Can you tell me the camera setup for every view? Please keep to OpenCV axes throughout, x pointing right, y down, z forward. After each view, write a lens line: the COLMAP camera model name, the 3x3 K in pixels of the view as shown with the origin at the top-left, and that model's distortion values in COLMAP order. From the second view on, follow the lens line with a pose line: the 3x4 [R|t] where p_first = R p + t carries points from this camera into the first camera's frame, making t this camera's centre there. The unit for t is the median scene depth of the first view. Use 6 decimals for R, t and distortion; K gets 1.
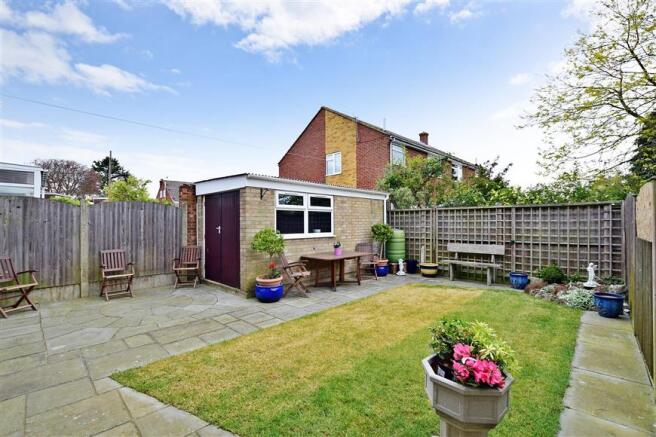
lens RADIAL K [[294.6, 0, 328.0], [0, 294.6, 218.5], [0, 0, 1]] dist [-0.044307, 0.000134]
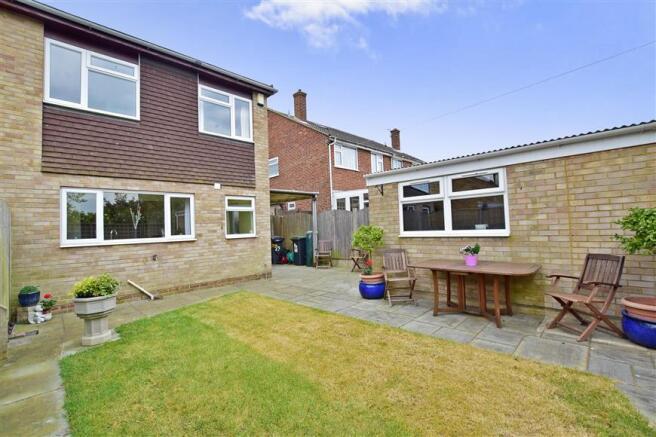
lens RADIAL K [[294.6, 0, 328.0], [0, 294.6, 218.5], [0, 0, 1]] dist [-0.044307, 0.000134]
pose [[-0.024669, -0.029538, -0.999259, 0.700284], [0.052040, 0.998170, -0.030791, 0.029372], [0.998340, -0.052761, -0.023087, 0.762412]]
